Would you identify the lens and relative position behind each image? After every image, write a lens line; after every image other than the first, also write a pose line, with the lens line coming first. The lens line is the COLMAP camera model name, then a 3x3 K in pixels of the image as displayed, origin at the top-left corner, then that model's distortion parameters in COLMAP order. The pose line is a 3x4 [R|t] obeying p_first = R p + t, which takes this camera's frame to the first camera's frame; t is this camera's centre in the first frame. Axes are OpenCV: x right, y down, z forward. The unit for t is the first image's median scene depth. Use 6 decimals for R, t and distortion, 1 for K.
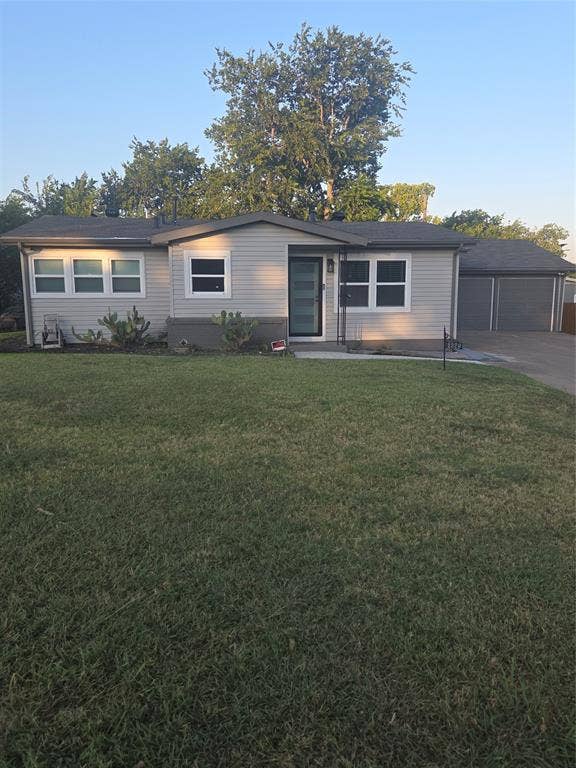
lens RADIAL K [[531.0, 0, 288.0], [0, 531.0, 371.1], [0, 0, 1]] dist [0.055787, 0.002628]
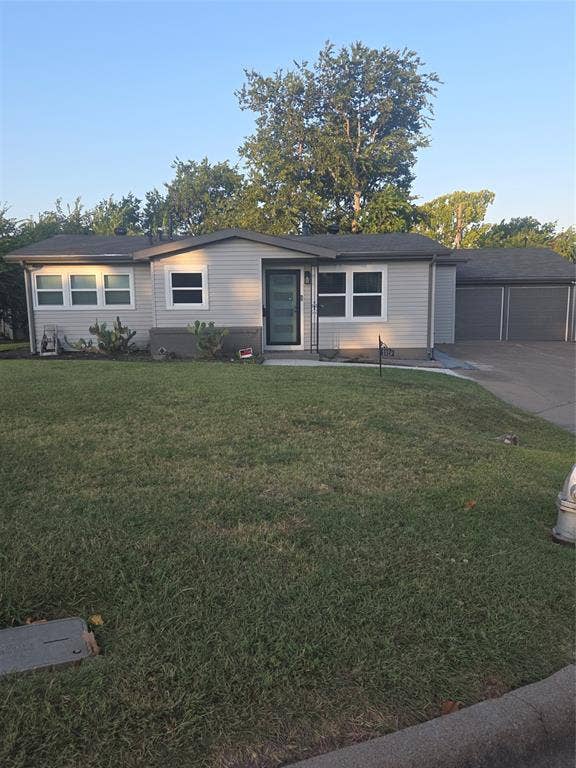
lens RADIAL K [[524.7, 0, 288.0], [0, 524.7, 384.0], [0, 0, 1]] dist [0.049759, -0.001842]
pose [[0.994904, 0.007536, -0.100547, 0.143392], [-0.007086, 0.999963, 0.004832, 0.006681], [0.100580, -0.004095, 0.994921, -0.035175]]
